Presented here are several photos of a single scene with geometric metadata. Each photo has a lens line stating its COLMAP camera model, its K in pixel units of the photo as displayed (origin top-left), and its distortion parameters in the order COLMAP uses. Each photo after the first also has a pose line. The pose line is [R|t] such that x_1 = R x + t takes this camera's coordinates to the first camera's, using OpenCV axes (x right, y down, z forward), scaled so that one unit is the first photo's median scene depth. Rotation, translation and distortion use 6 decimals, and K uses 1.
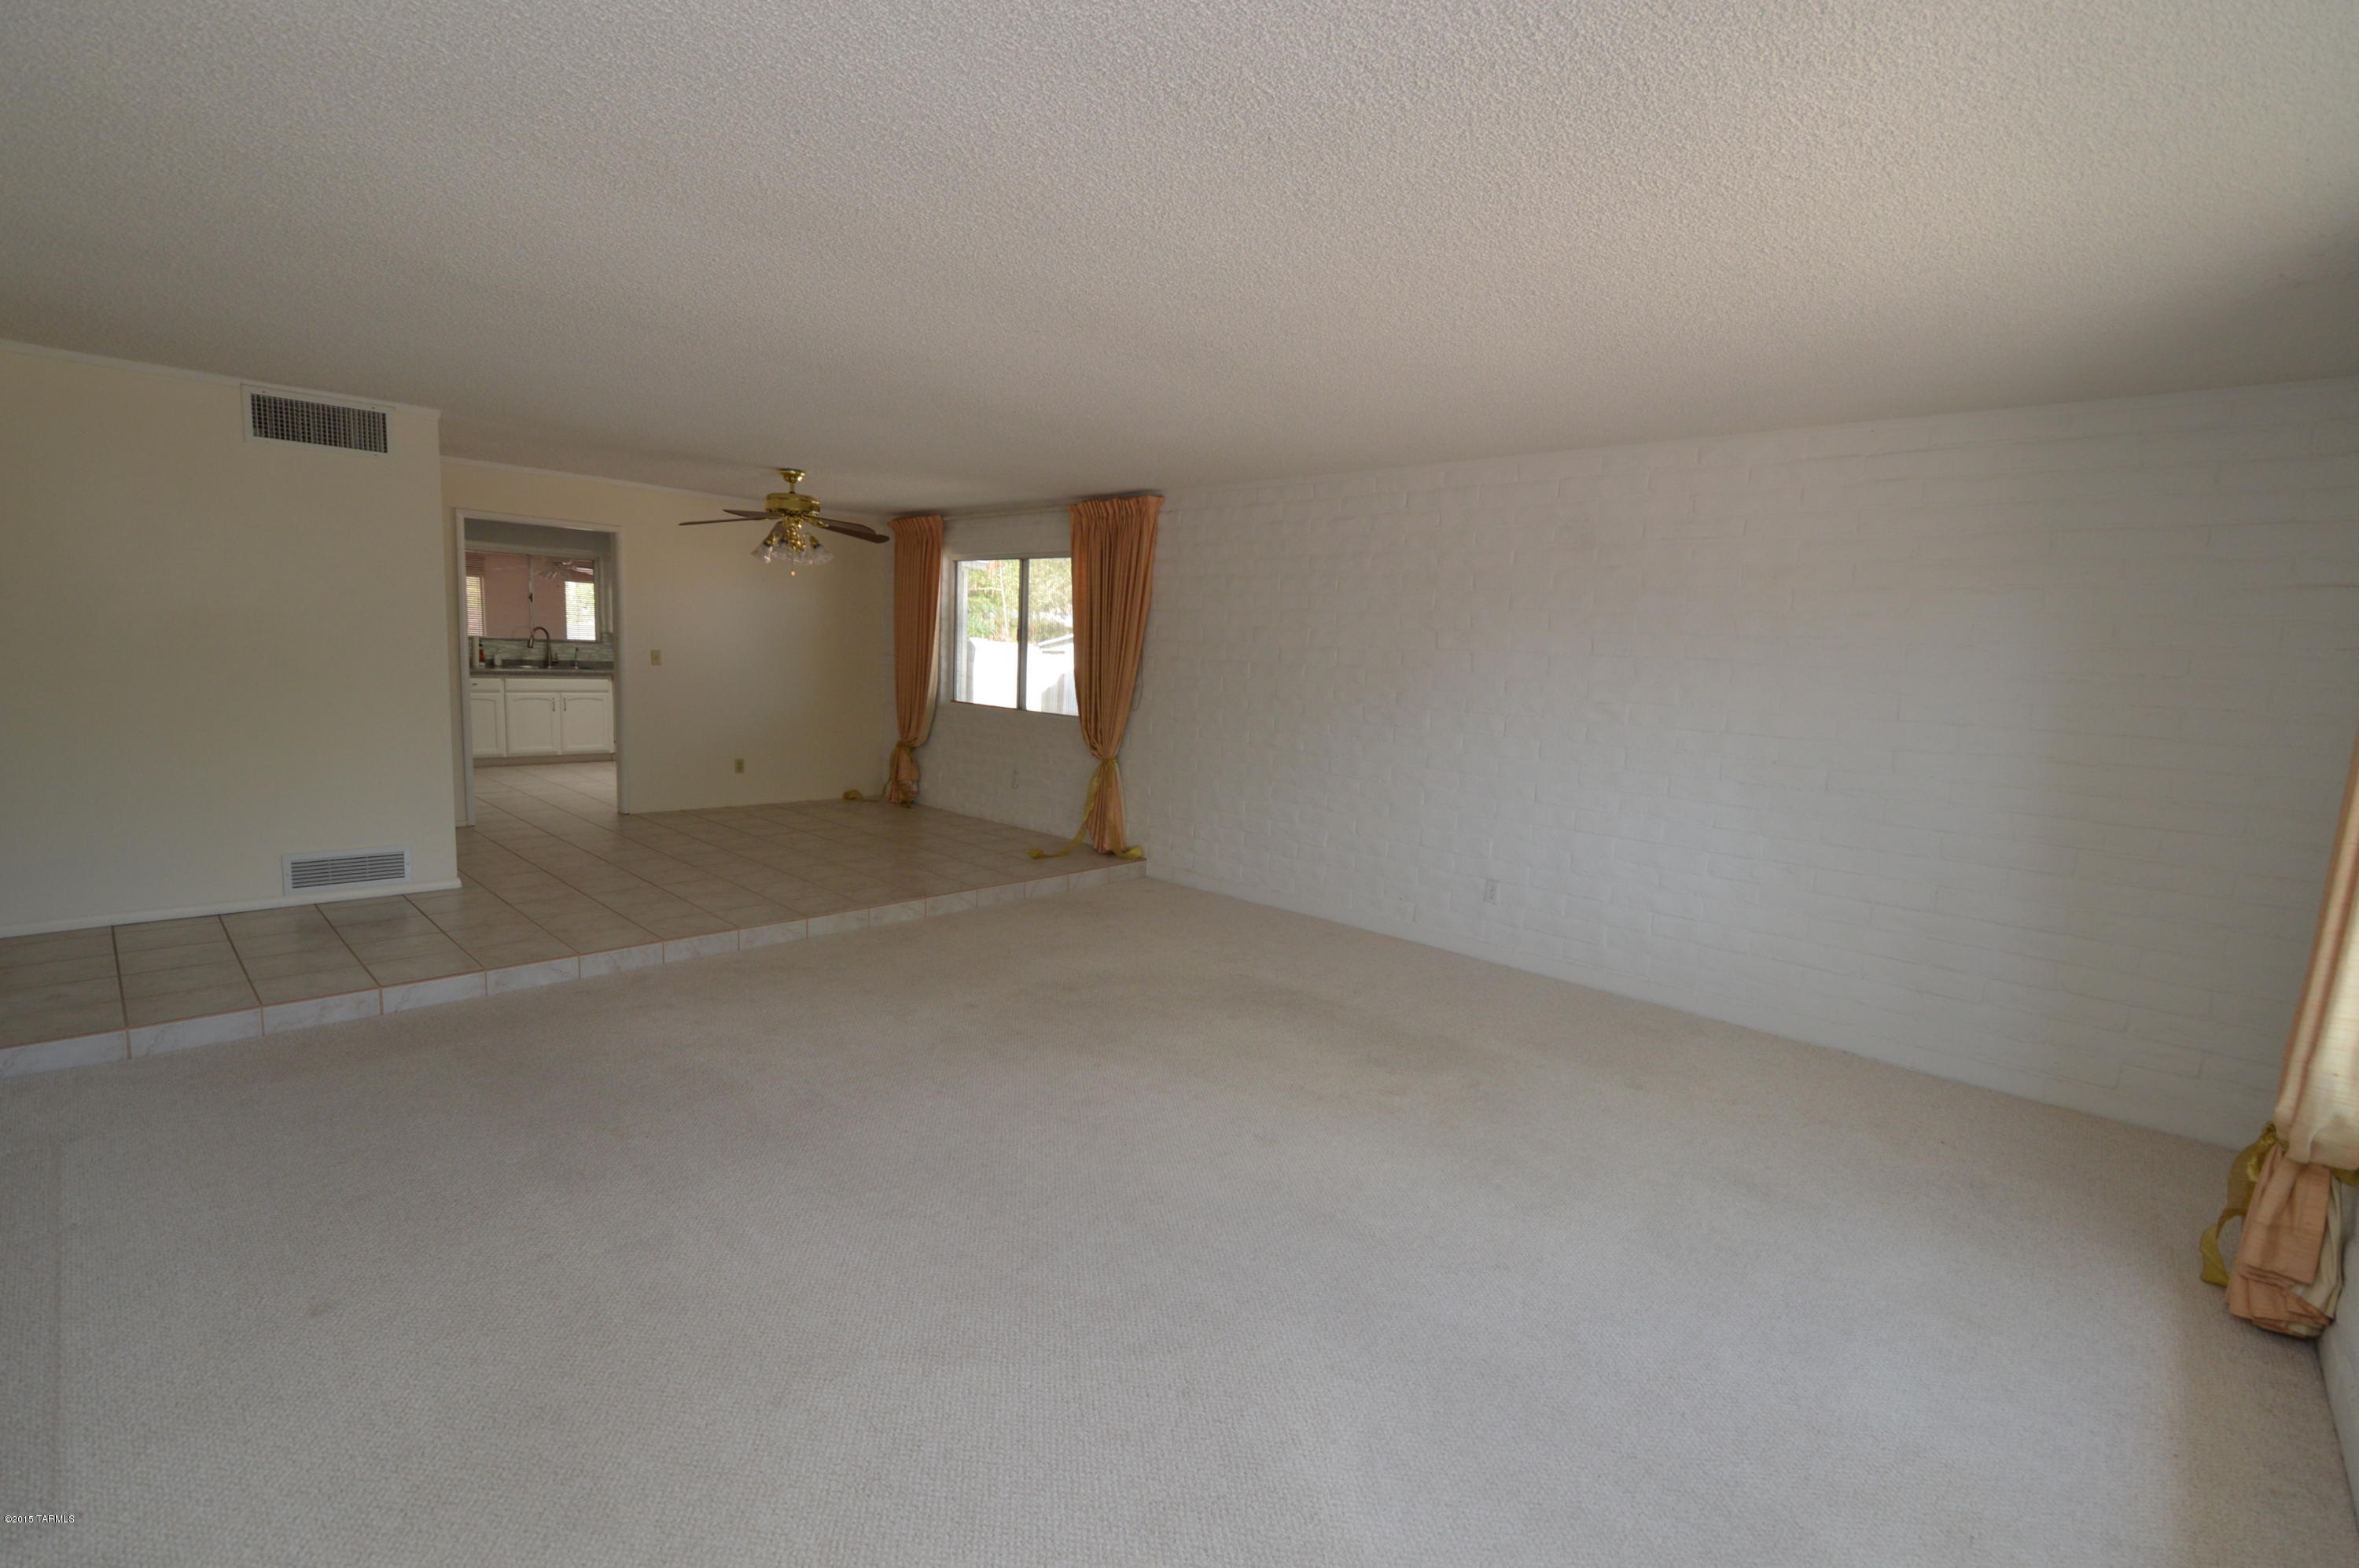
lens RADIAL K [[1032.0, 0, 1169.2], [0, 1032.0, 795.1], [0, 0, 1]] dist [-0.004830, -0.001423]
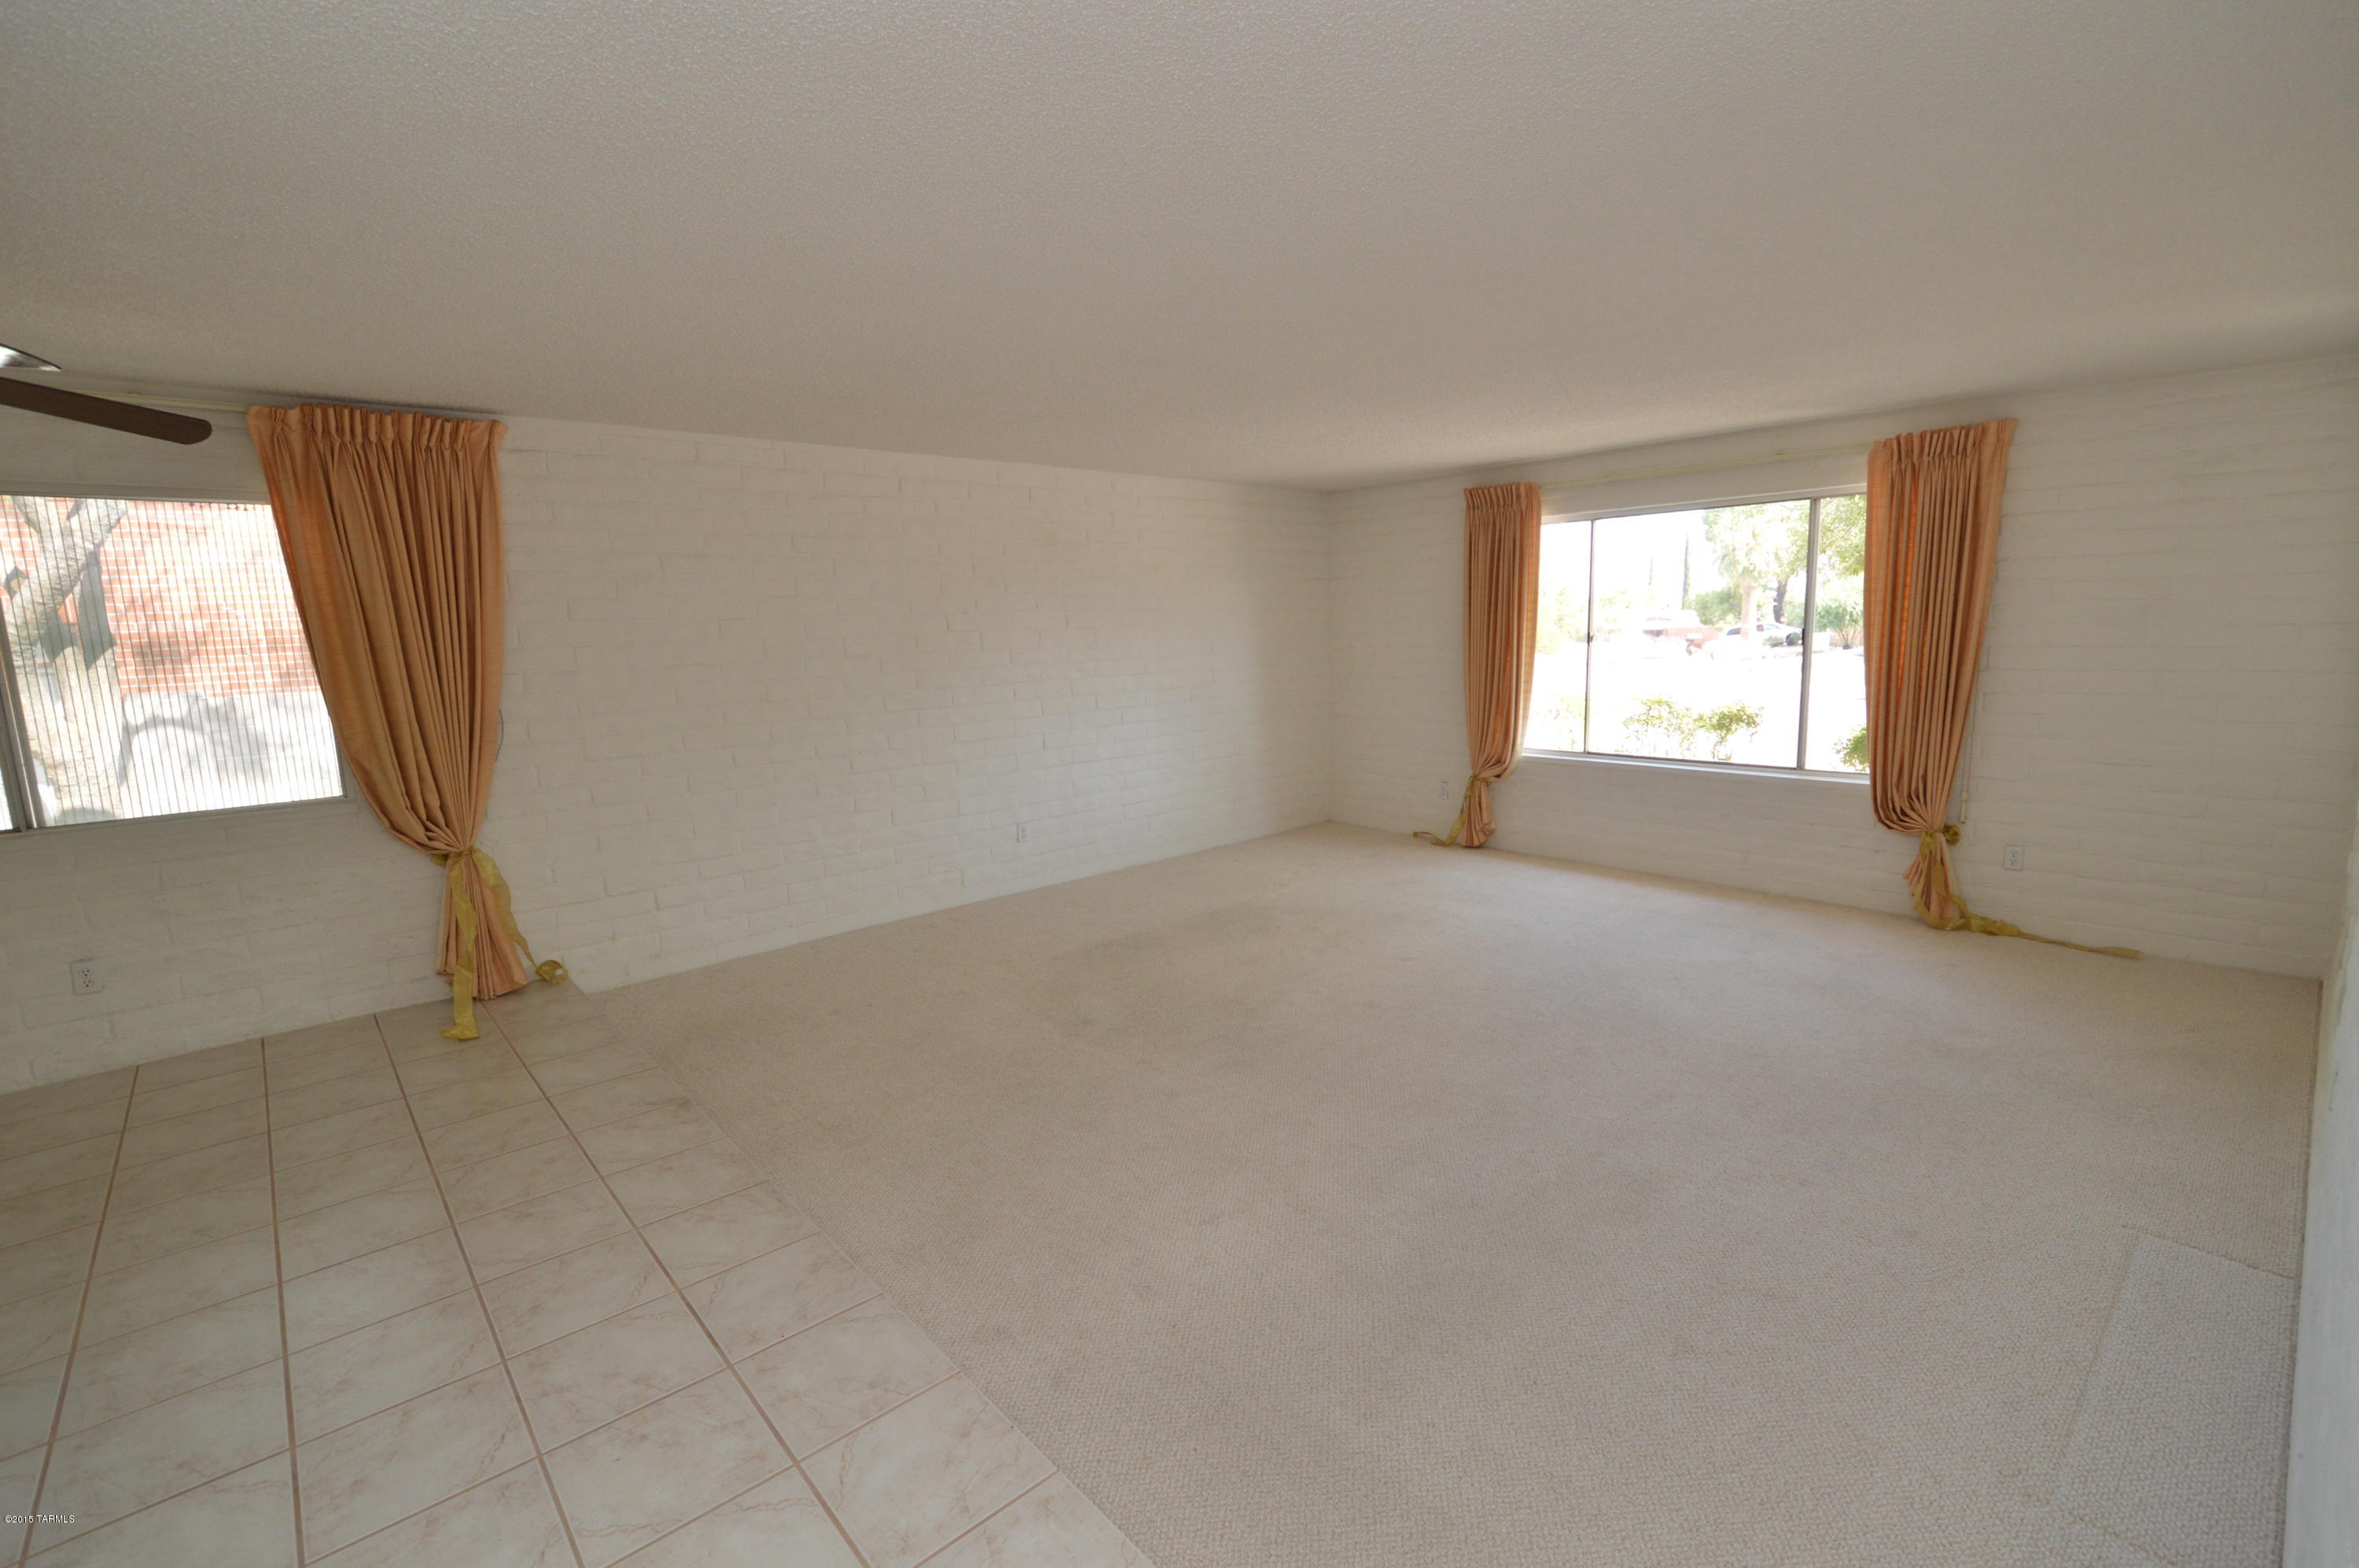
lens RADIAL K [[1032.0, 0, 1177.0], [0, 1032.0, 786.5], [0, 0, 1]] dist [-0.004830, -0.001423]
pose [[0.068301, -0.198109, 0.977798, -0.689616], [0.174961, 0.967276, 0.183755, -0.121425], [-0.982203, 0.158526, 0.100727, 0.589697]]
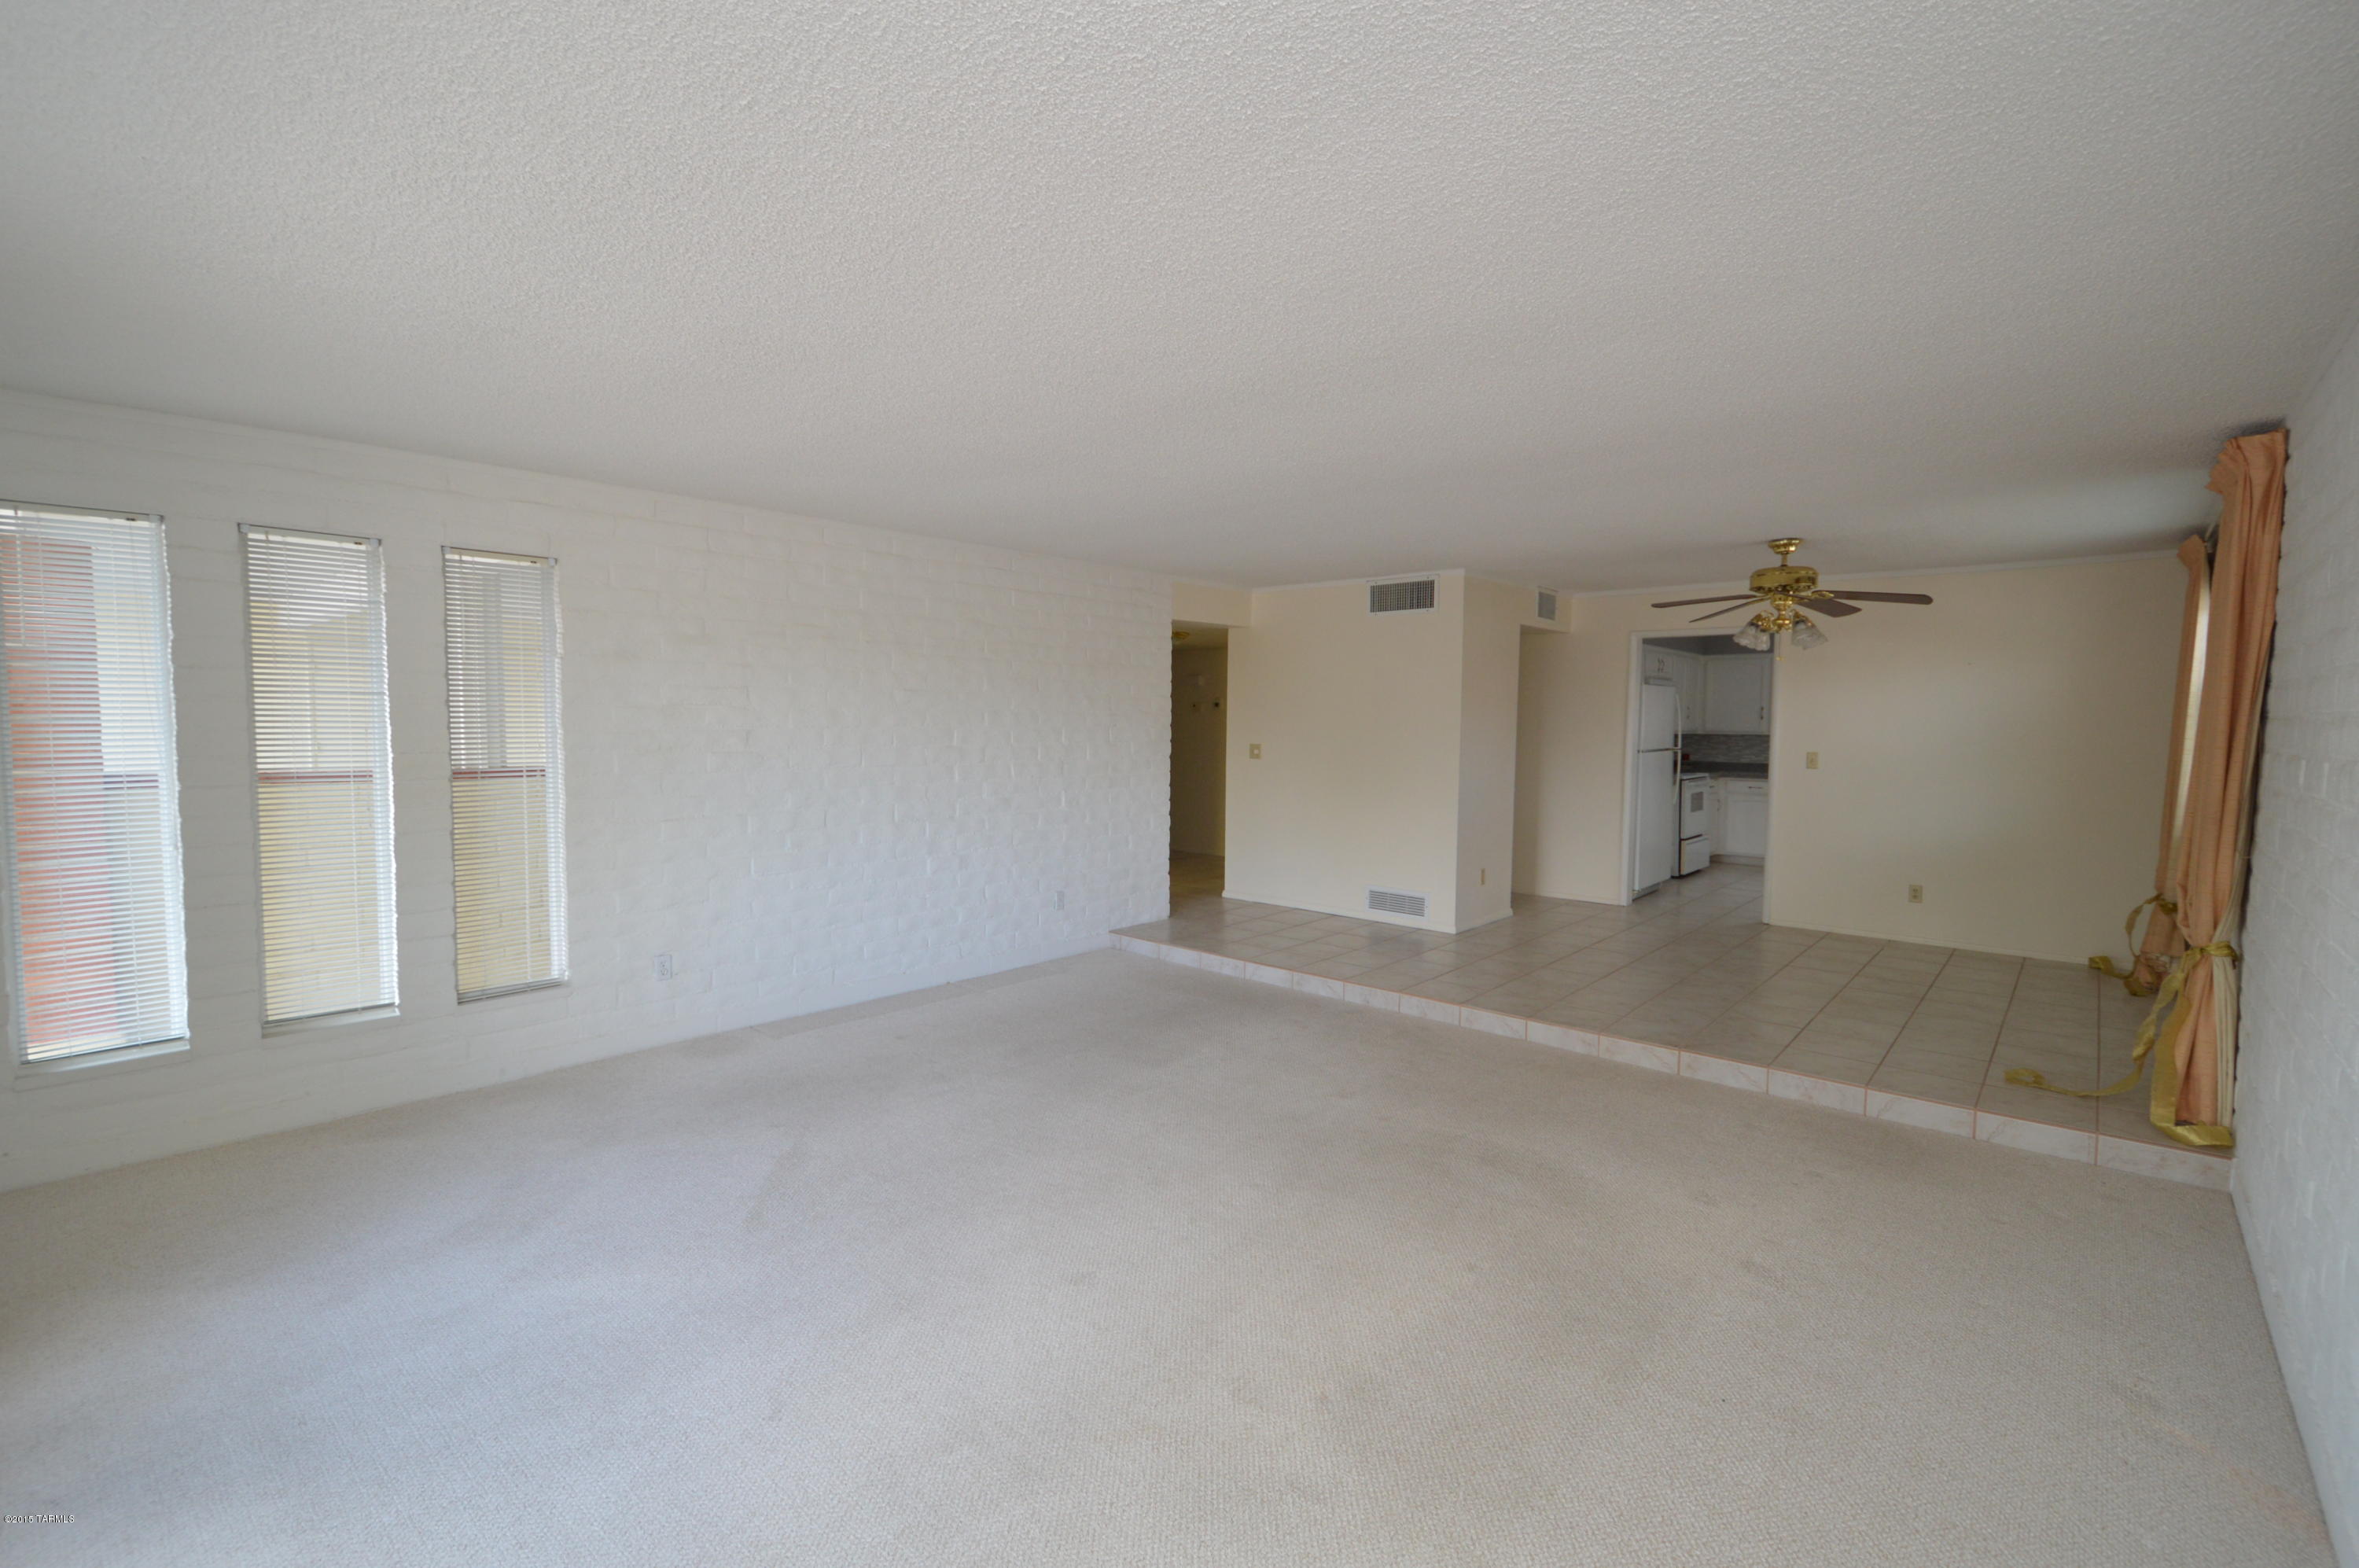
lens RADIAL K [[1032.0, 0, 1176.6], [0, 1032.0, 779.0], [0, 0, 1]] dist [-0.004830, -0.001423]
pose [[0.036232, 0.013052, -0.999258, 0.501289], [-0.147479, 0.989036, 0.007571, -0.051649], [0.988401, 0.147096, 0.037760, 0.518066]]
